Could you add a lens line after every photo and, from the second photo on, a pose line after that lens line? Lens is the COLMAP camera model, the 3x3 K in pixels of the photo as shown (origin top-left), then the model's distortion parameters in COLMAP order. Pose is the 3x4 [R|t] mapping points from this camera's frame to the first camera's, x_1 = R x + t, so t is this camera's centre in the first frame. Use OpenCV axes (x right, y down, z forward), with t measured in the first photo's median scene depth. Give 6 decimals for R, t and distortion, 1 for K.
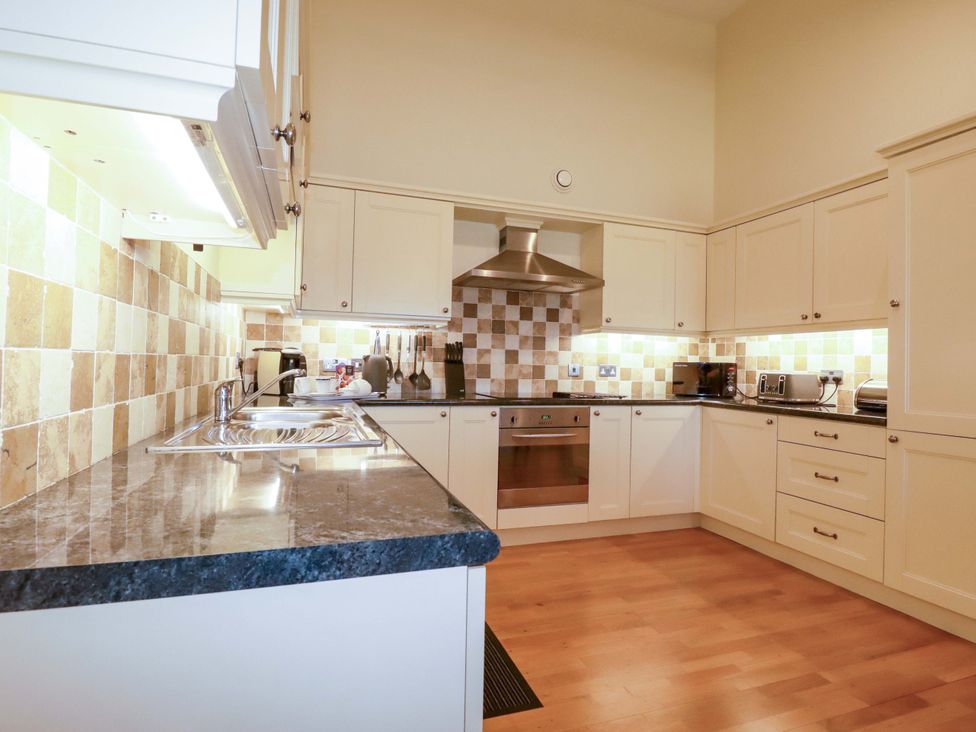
lens RADIAL K [[527.4, 0, 488.4], [0, 527.4, 359.5], [0, 0, 1]] dist [-0.003000, -0.001998]
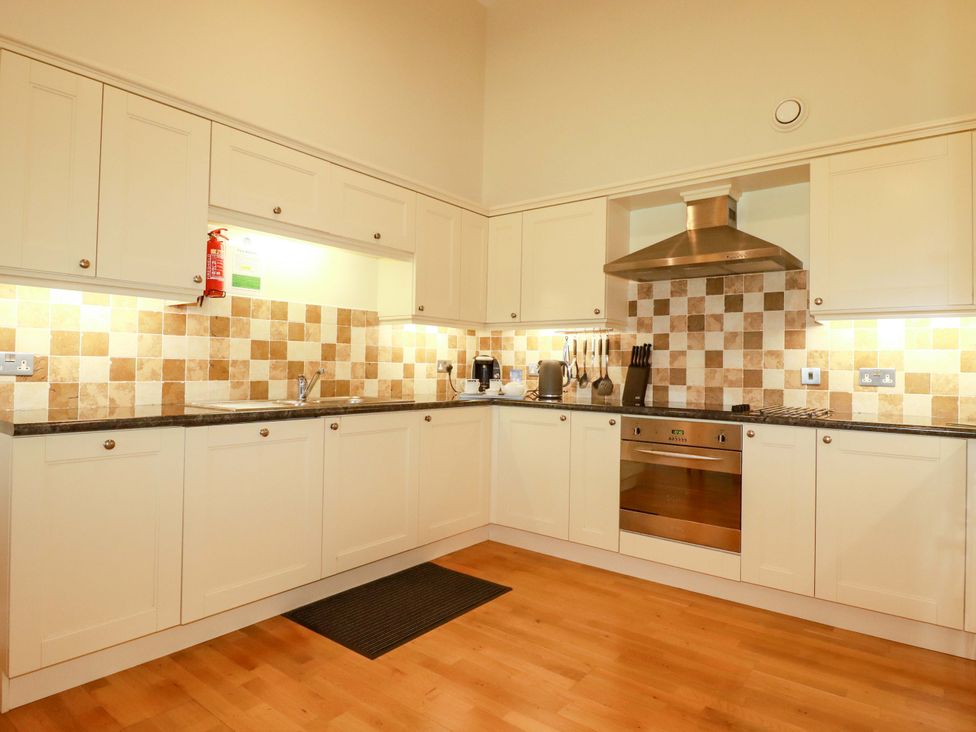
lens RADIAL K [[571.9, 0, 492.9], [0, 571.9, 361.2], [0, 0, 1]] dist [-0.002367, -0.004374]
pose [[0.548538, -0.020447, -0.835875, 0.599095], [0.003218, 0.999745, -0.022344, 0.016910], [0.836119, 0.009567, 0.548464, 0.244105]]
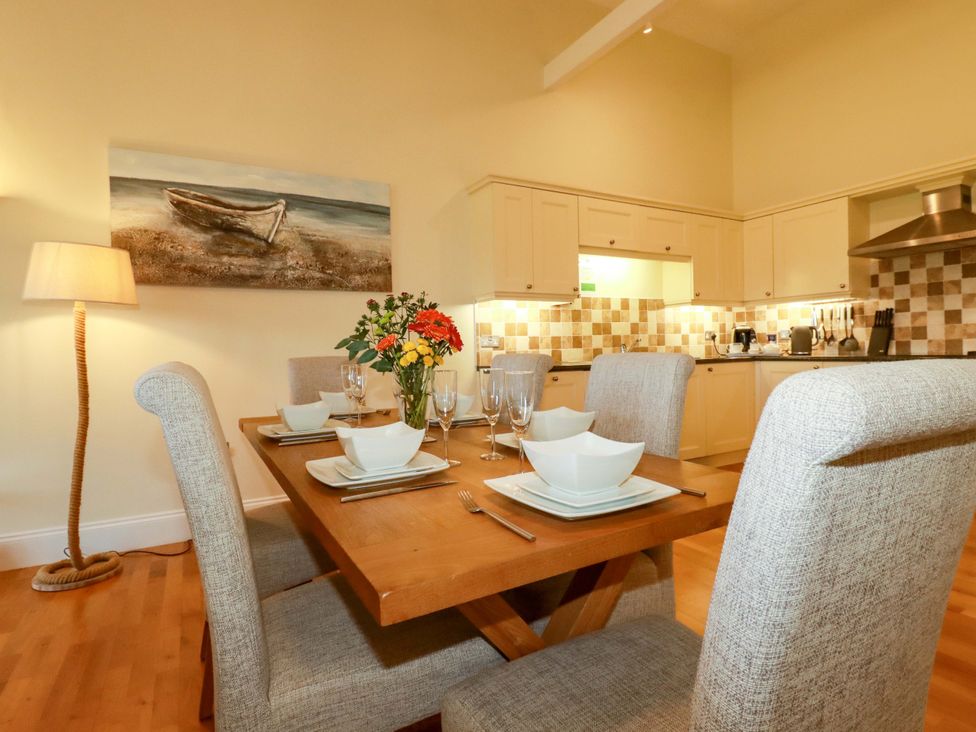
lens RADIAL K [[520.9, 0, 492.9], [0, 520.9, 360.8], [0, 0, 1]] dist [0.001063, -0.017437]
pose [[0.183383, -0.004826, -0.983030, 0.856384], [0.040144, 0.999191, 0.002583, 0.041181], [0.982222, -0.039936, 0.183428, -0.035573]]
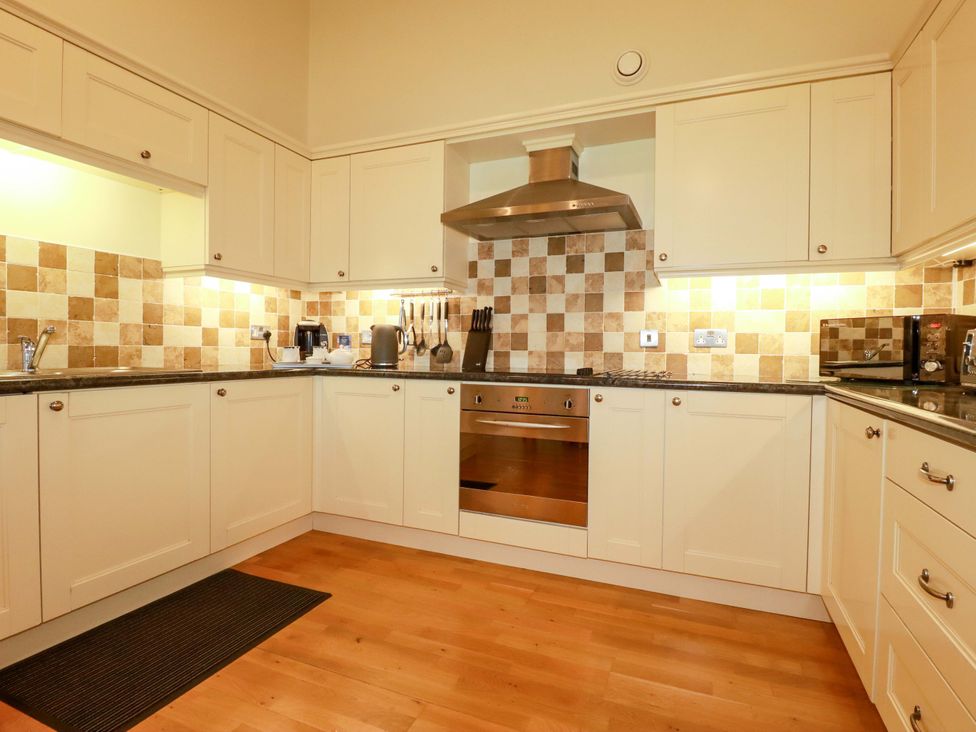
lens RADIAL K [[502.4, 0, 490.4], [0, 502.4, 360.0], [0, 0, 1]] dist [0.002012, -0.013992]
pose [[0.754075, 0.000970, -0.656788, 0.463293], [0.010805, 0.999845, 0.013883, 0.039334], [0.656699, -0.017566, 0.753948, 0.389877]]
